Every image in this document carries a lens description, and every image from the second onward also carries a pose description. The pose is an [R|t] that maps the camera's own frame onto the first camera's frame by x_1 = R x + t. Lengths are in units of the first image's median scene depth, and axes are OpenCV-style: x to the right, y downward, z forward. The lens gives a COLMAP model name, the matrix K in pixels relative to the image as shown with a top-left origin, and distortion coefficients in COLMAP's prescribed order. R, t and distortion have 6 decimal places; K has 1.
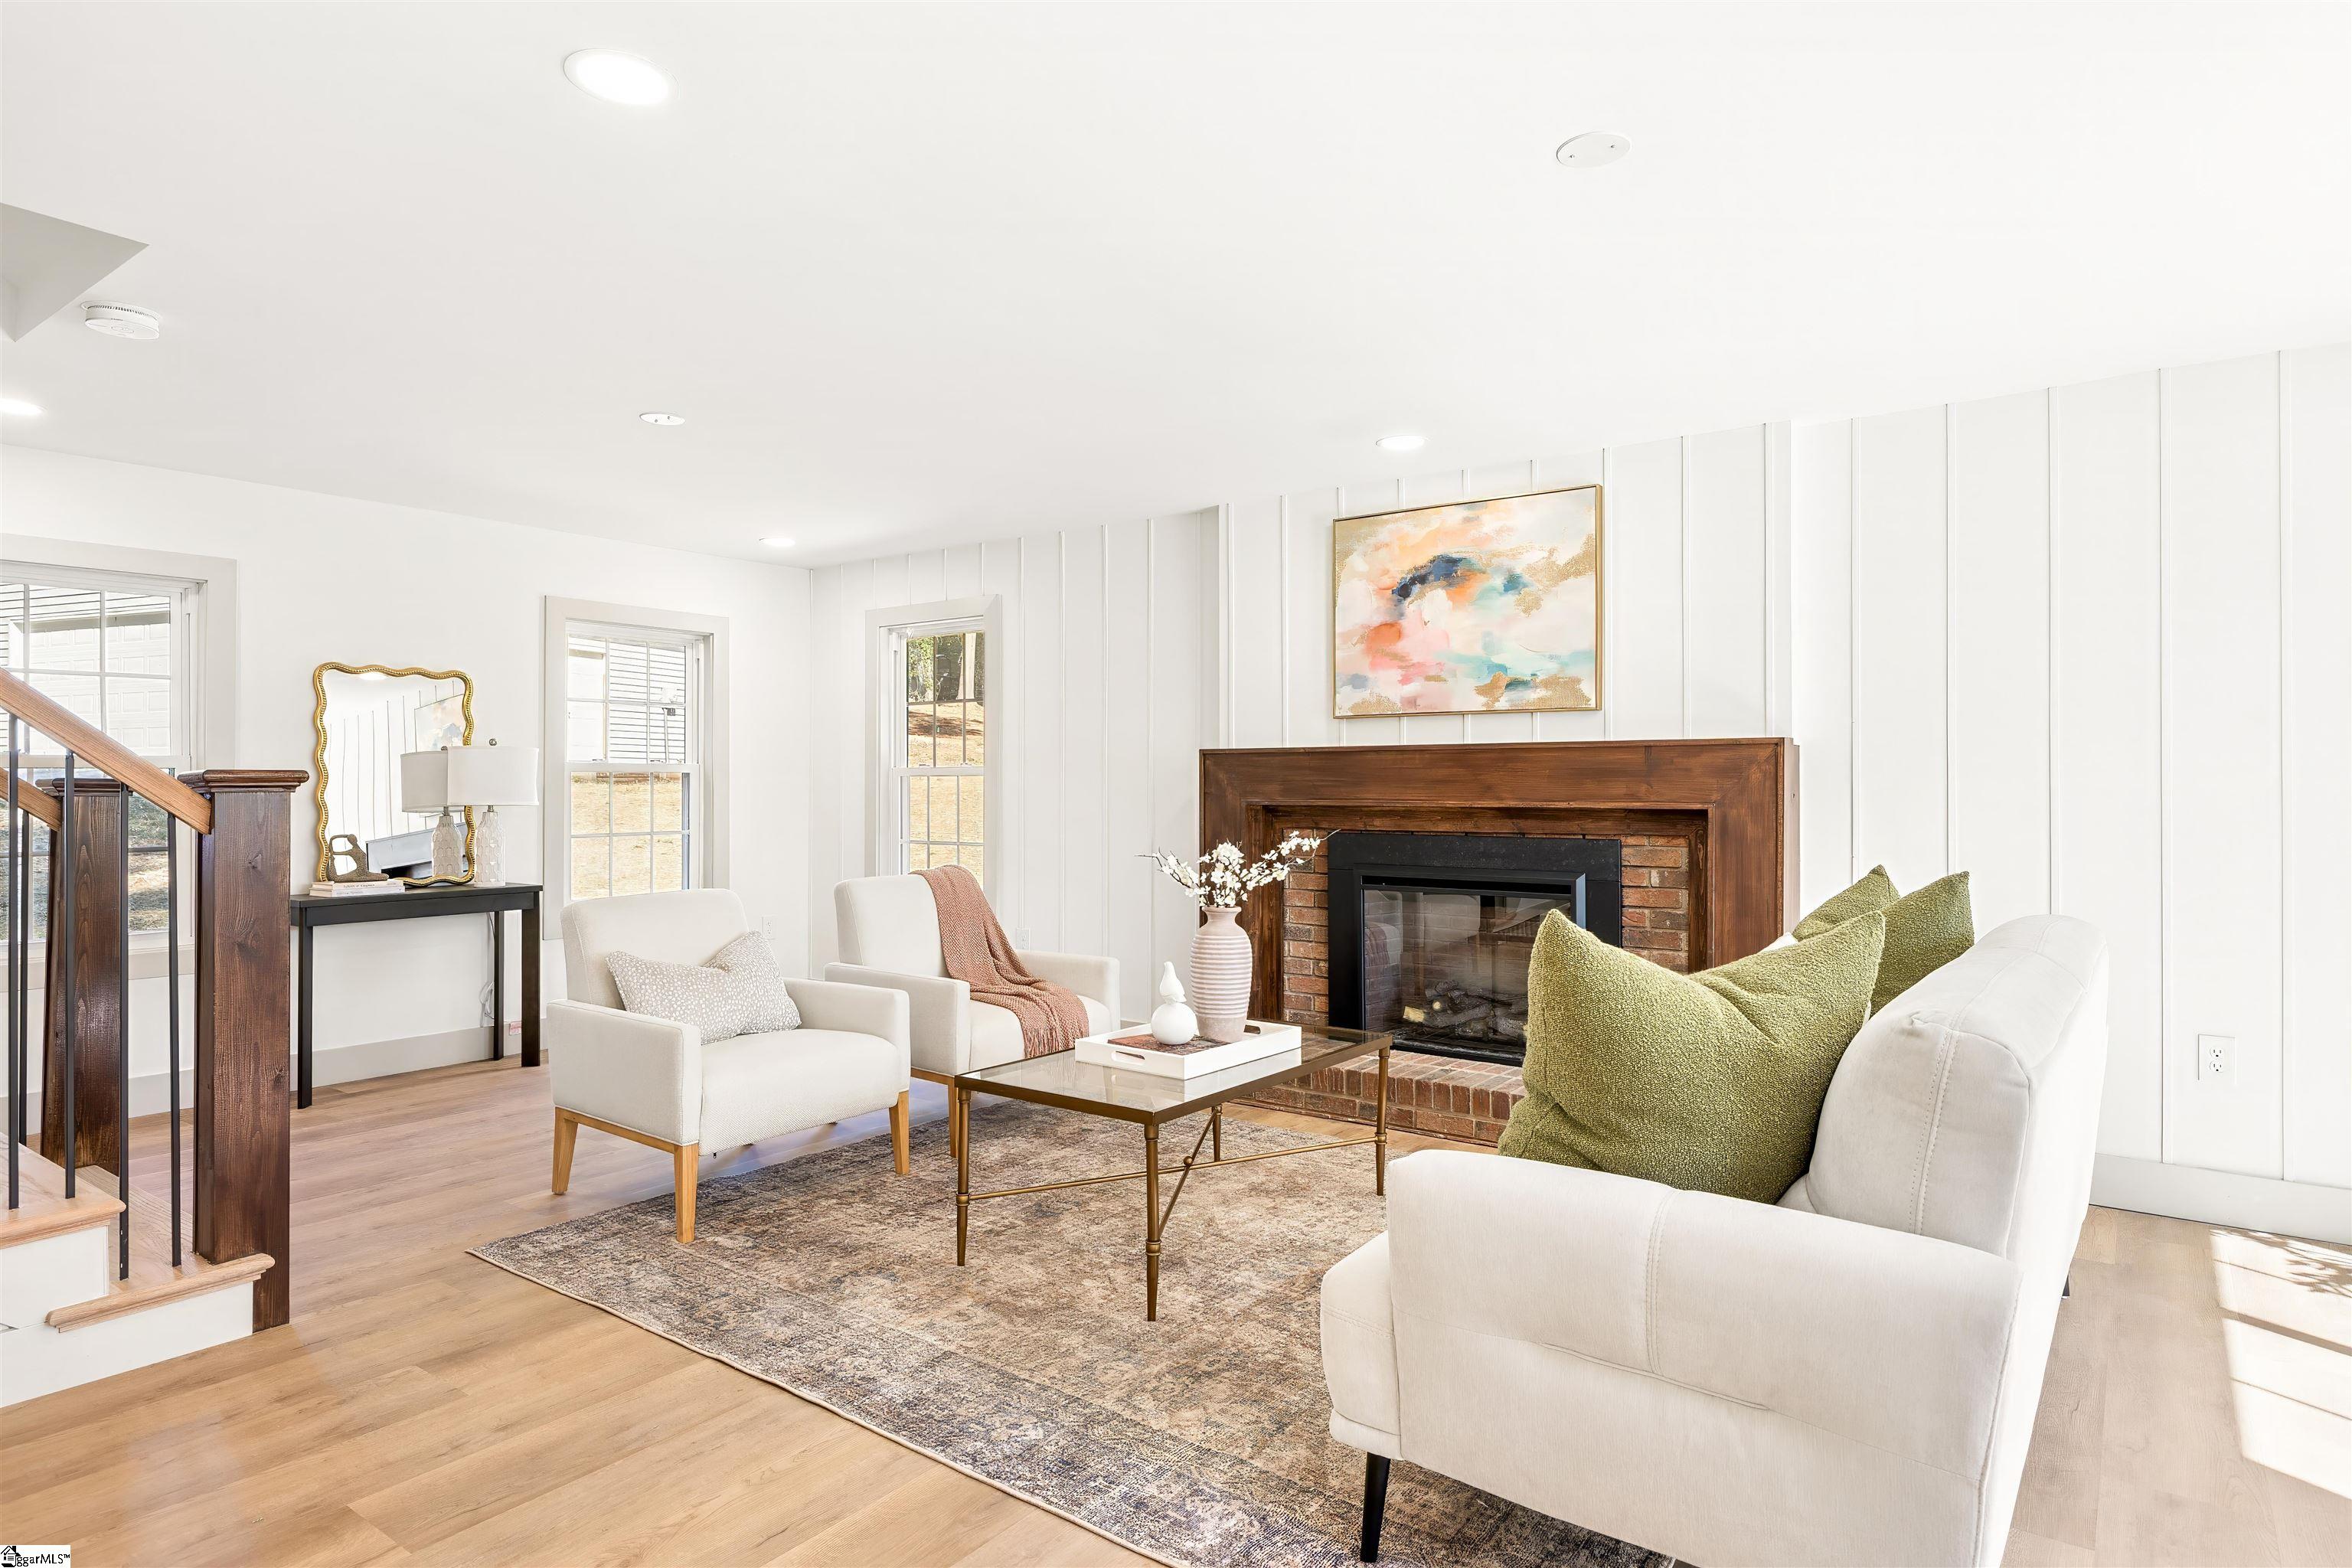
lens RADIAL K [[1318.5, 0, 1180.8], [0, 1318.5, 770.9], [0, 0, 1]] dist [0.001635, -0.001261]
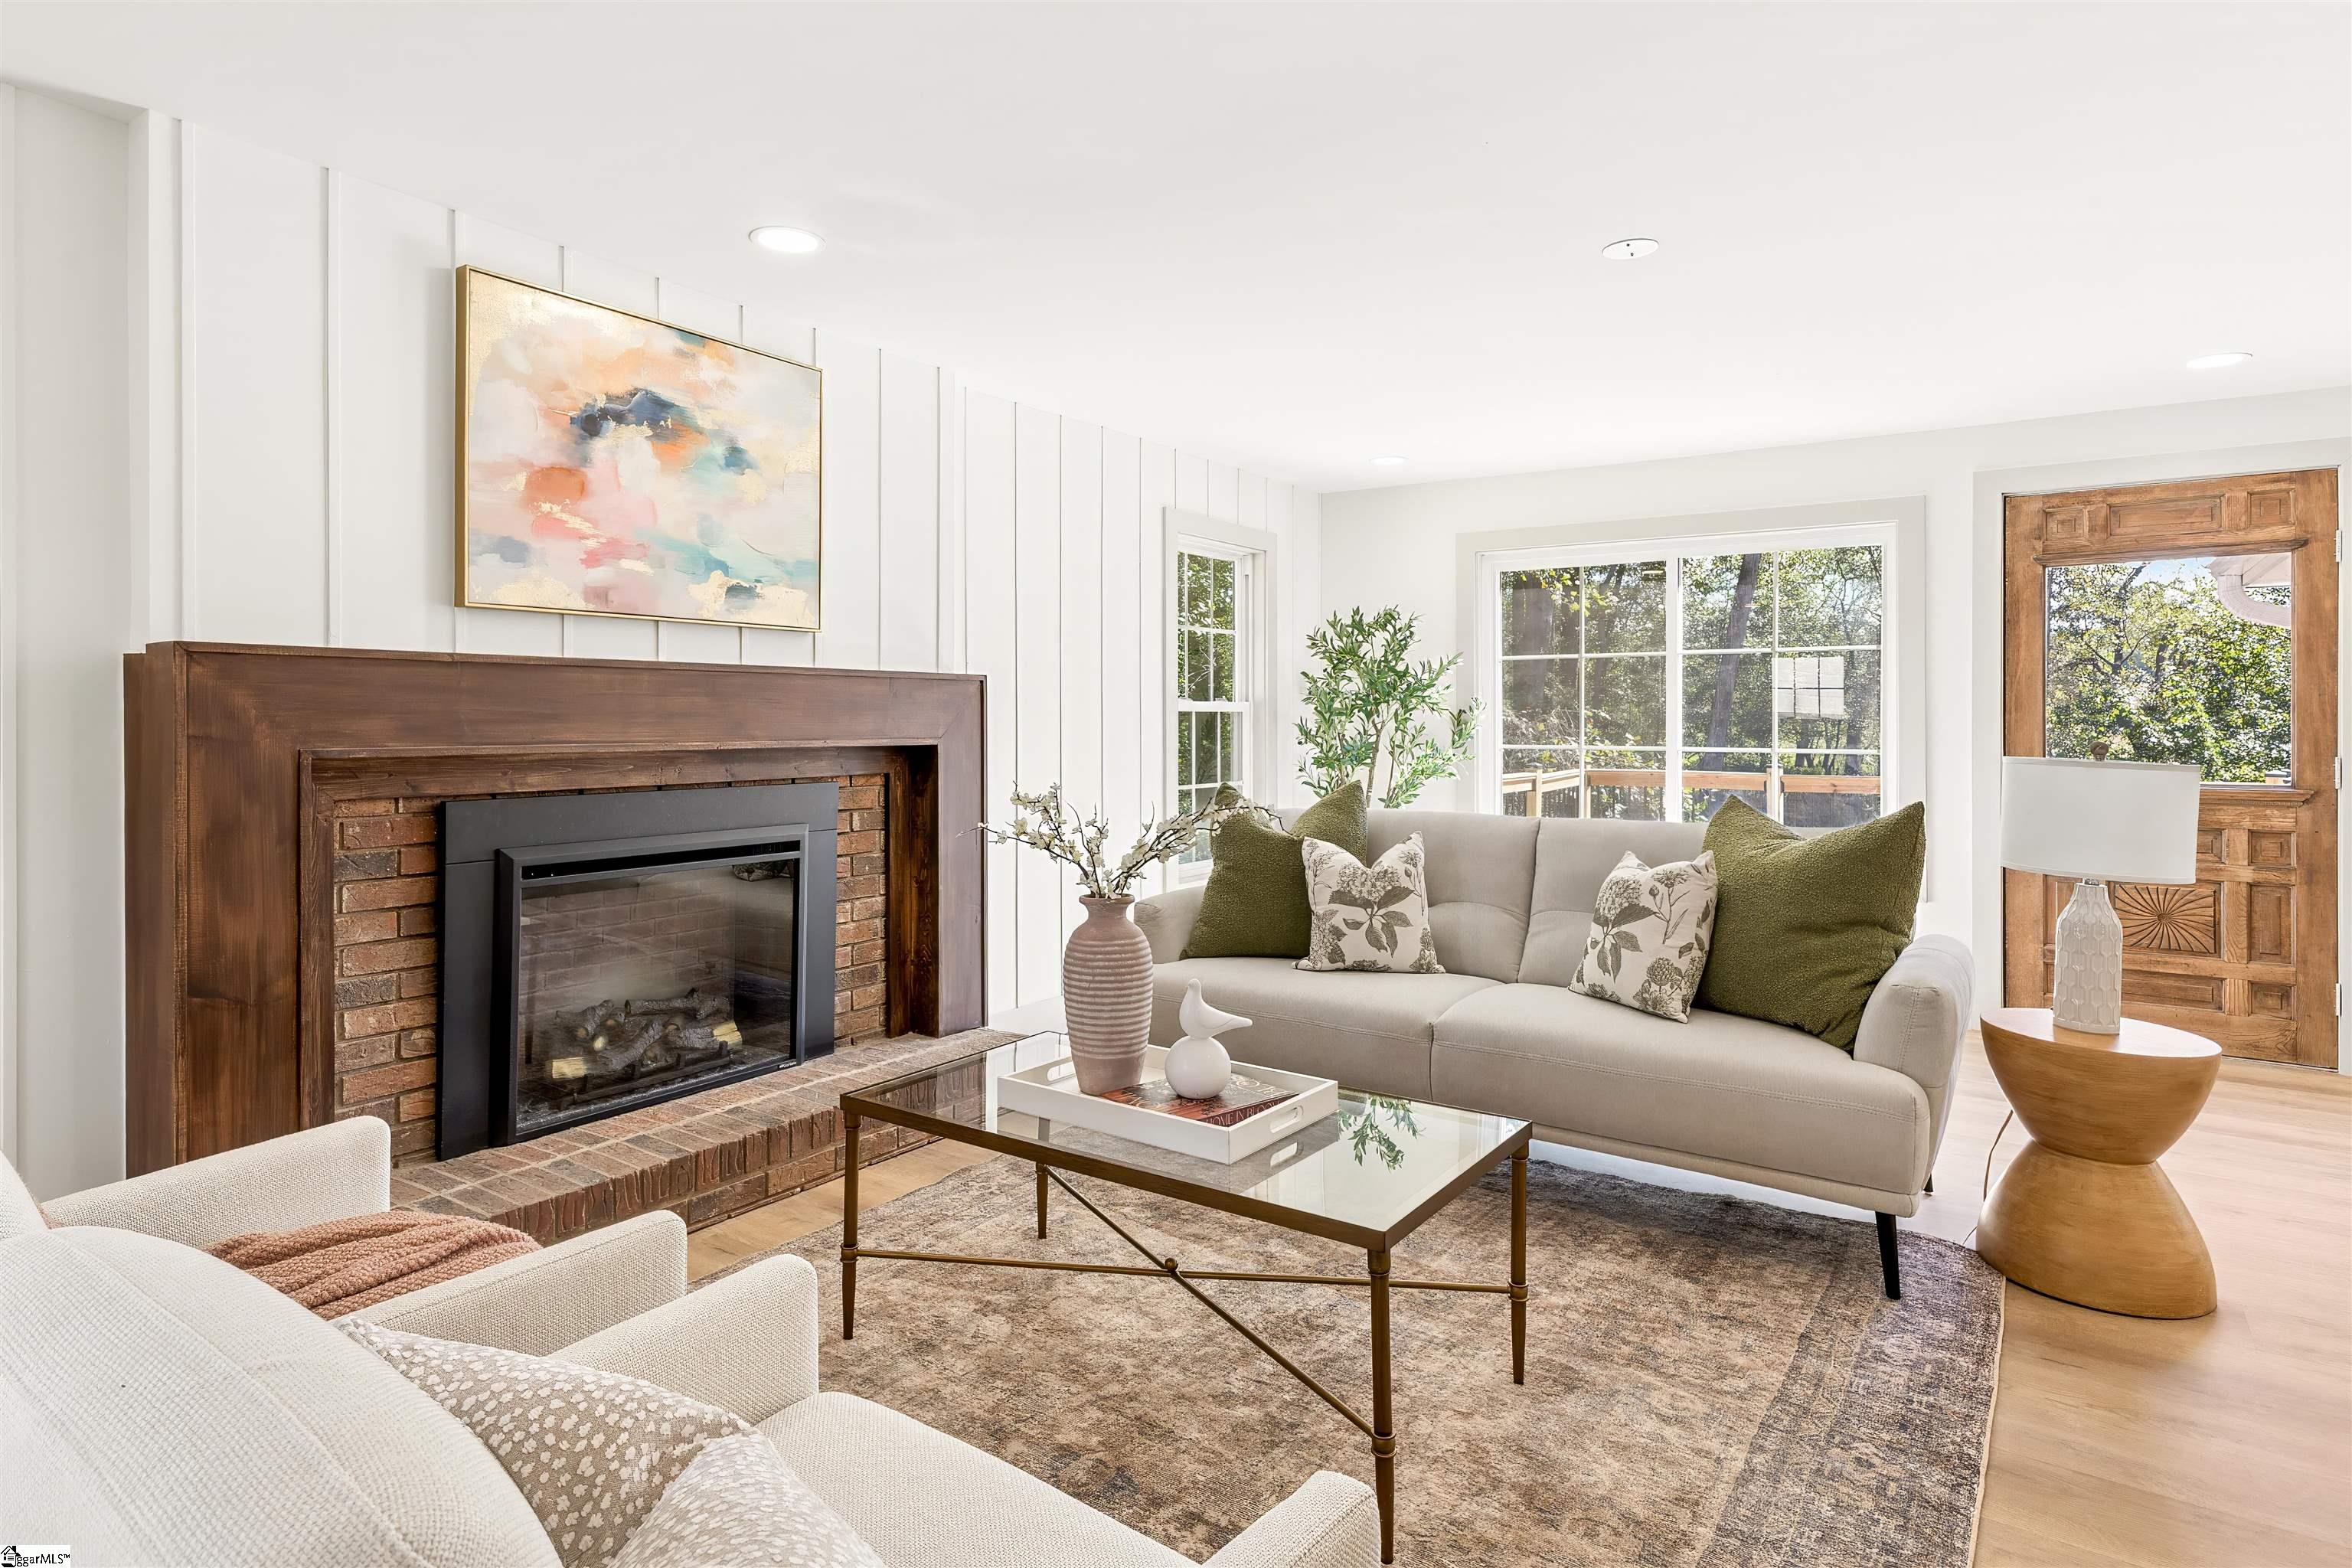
lens RADIAL K [[1254.0, 0, 1174.0], [0, 1254.0, 717.0], [0, 0, 1]] dist [0.014978, -0.000089]
pose [[-0.014201, 0.003305, 0.999894, -0.561980], [-0.010478, 0.999939, -0.003454, 0.010311], [-0.999844, -0.010526, -0.014165, 0.869730]]
